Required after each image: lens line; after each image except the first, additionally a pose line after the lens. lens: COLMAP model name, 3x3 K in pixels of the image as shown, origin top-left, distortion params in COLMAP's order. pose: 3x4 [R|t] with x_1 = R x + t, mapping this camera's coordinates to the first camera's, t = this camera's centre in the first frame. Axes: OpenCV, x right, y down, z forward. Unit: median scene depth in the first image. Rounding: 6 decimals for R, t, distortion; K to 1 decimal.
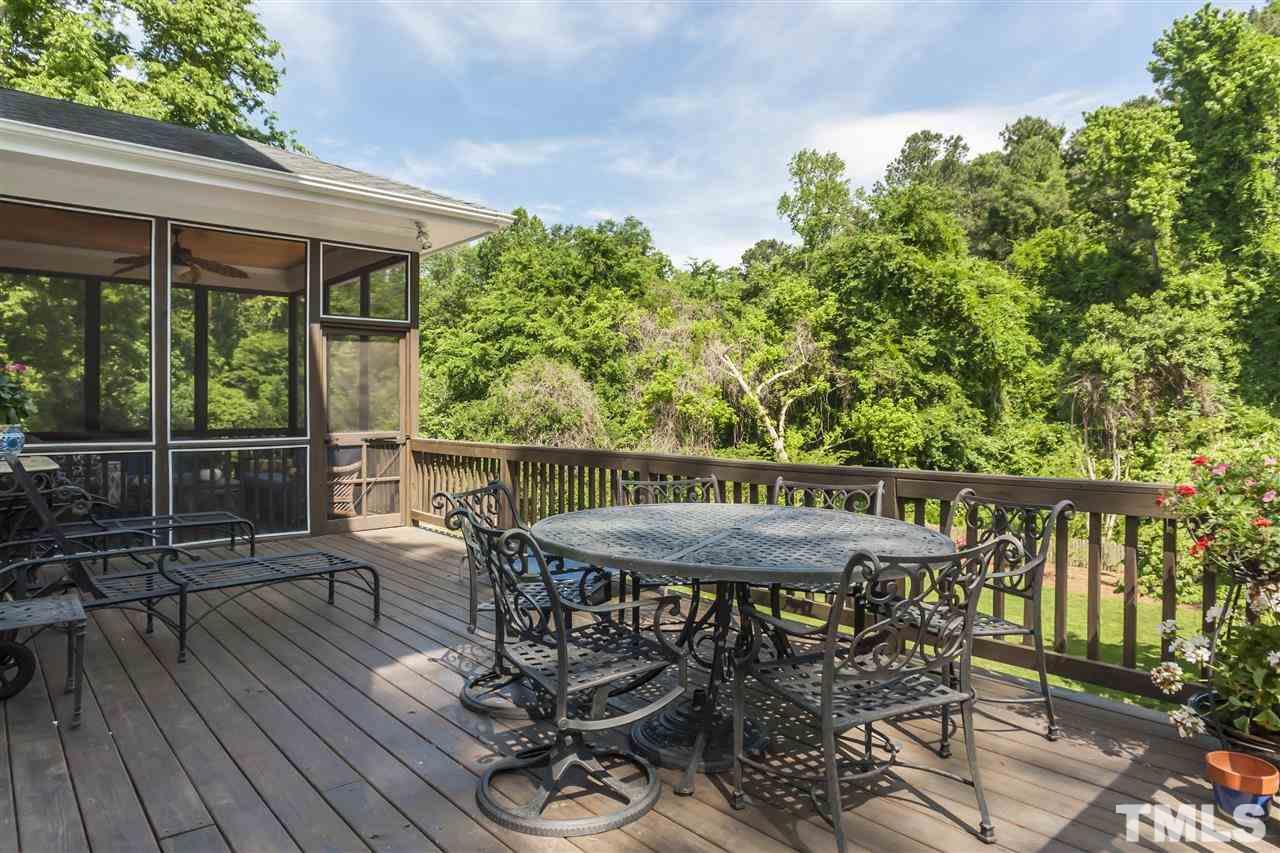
lens RADIAL K [[760.9, 0, 640.0], [0, 760.9, 426.5], [0, 0, 1]] dist [-0.000351, -0.020682]
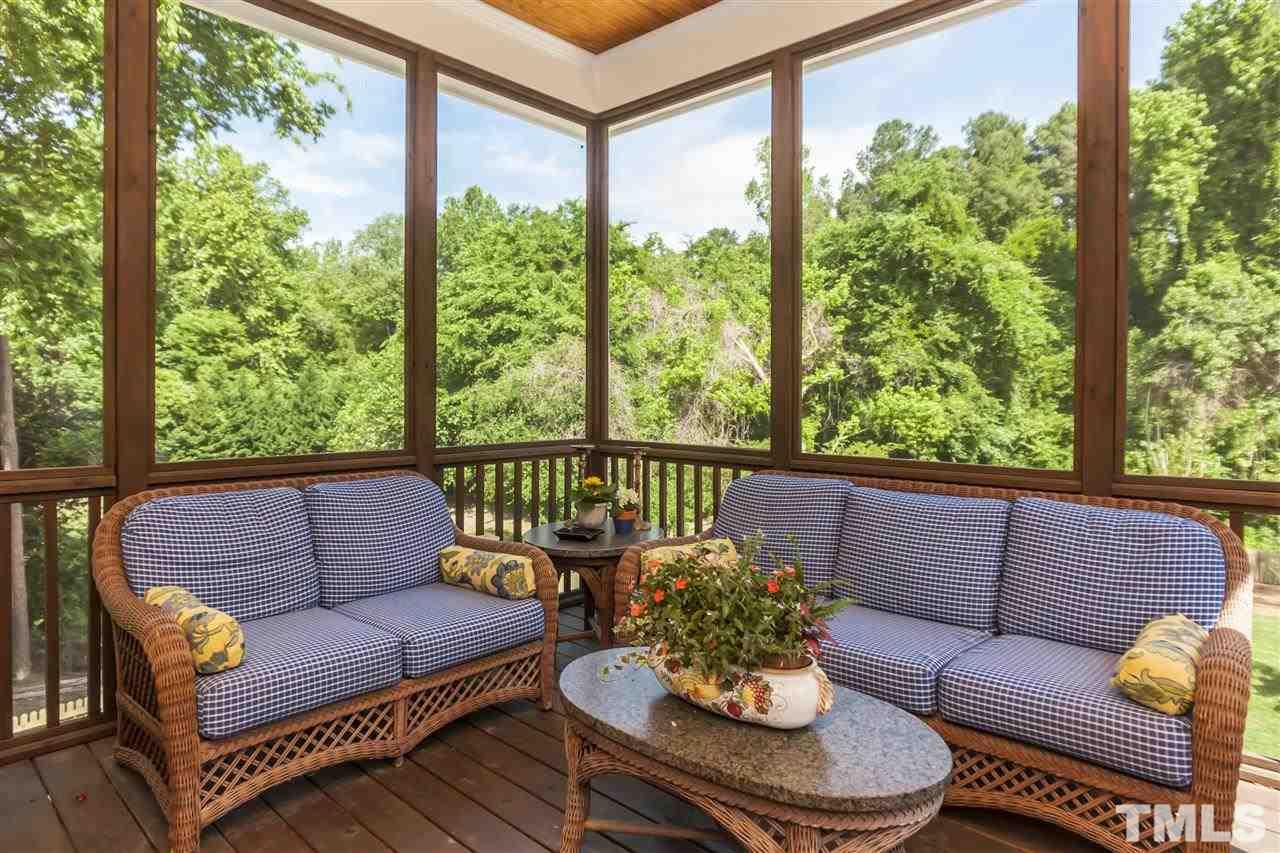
lens RADIAL K [[734.2, 0, 639.0], [0, 734.2, 416.2], [0, 0, 1]] dist [-0.015296, 0.001724]
pose [[0.994768, 0.004309, 0.102073, -0.099334], [-0.004813, 0.999977, 0.004688, -0.002394], [-0.102050, -0.005155, 0.994766, 0.123353]]
